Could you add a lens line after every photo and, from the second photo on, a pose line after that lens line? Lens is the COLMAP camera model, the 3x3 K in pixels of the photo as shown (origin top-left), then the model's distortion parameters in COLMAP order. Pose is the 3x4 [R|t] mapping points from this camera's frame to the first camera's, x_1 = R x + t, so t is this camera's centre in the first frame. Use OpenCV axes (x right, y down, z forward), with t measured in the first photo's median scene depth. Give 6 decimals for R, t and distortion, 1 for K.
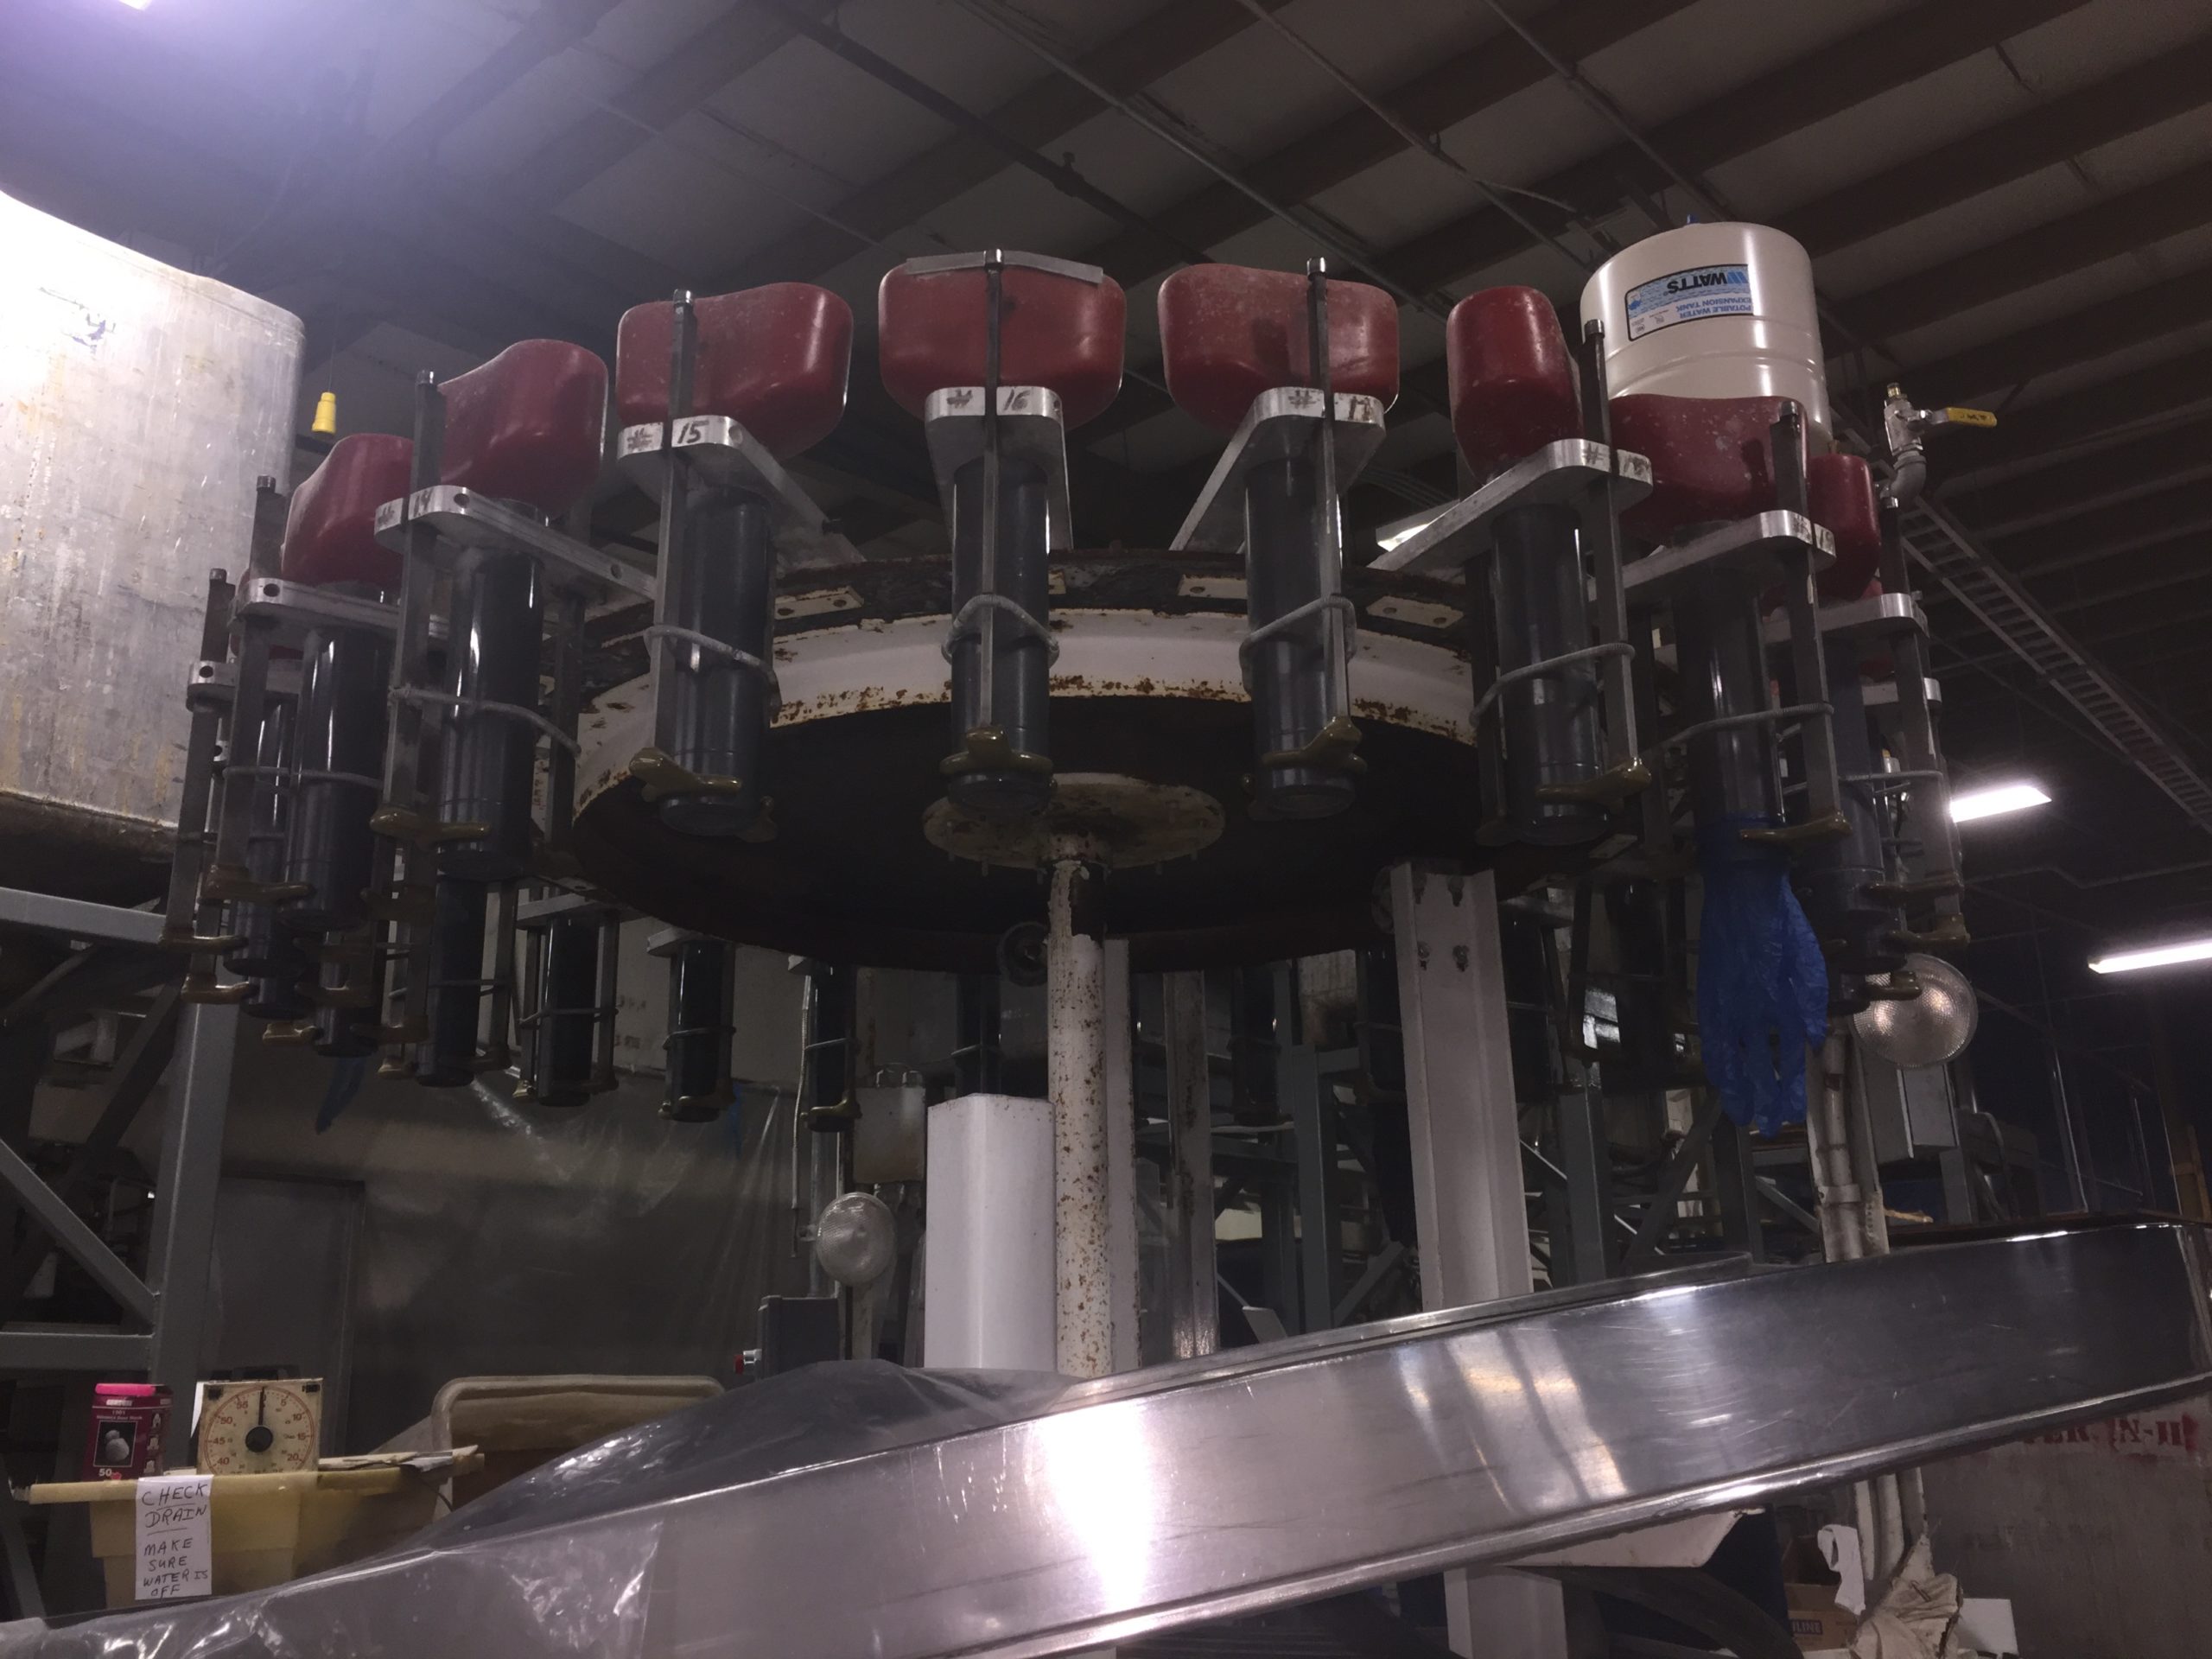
lens RADIAL K [[1909.1, 0, 1106.0], [0, 1909.1, 829.5], [0, 0, 1]] dist [-0.004068, -0.006070]
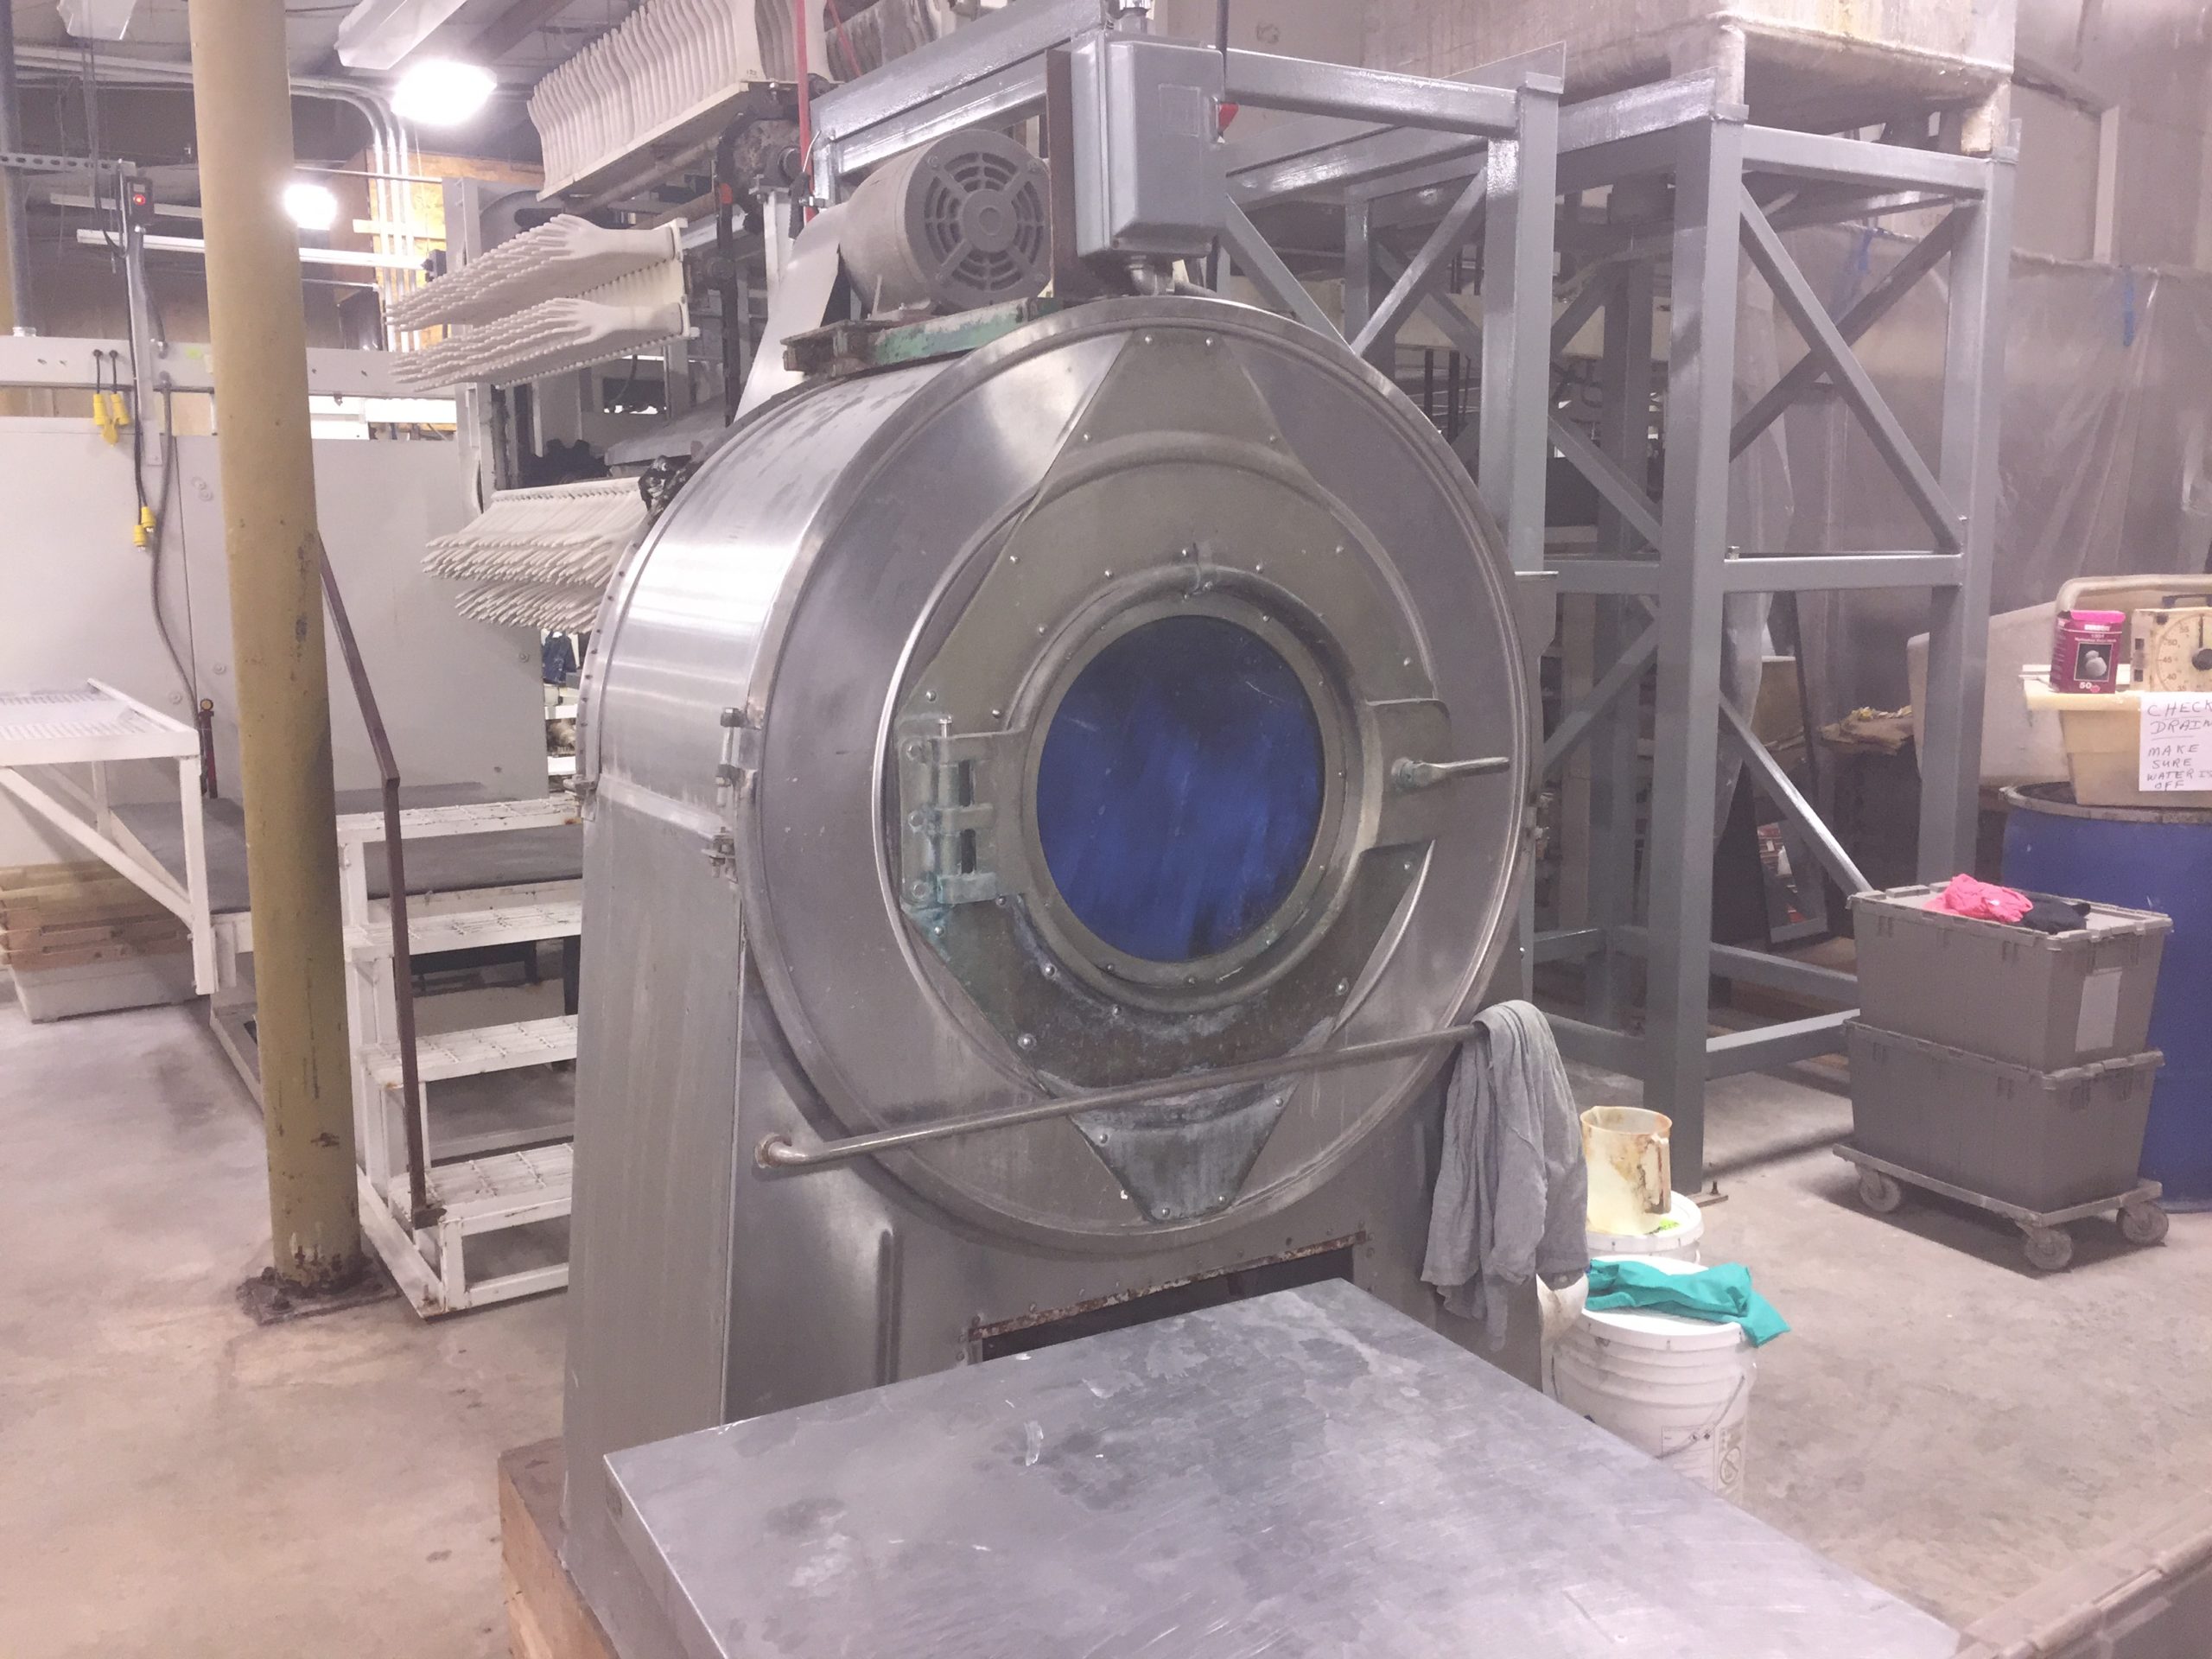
lens RADIAL K [[1909.1, 0, 1106.0], [0, 1909.1, 829.5], [0, 0, 1]] dist [-0.004068, -0.006070]
pose [[0.952409, 0.058663, -0.299123, -0.737813], [0.080152, 0.898578, 0.431431, -0.132605], [0.294095, -0.434874, 0.851113, -0.203391]]
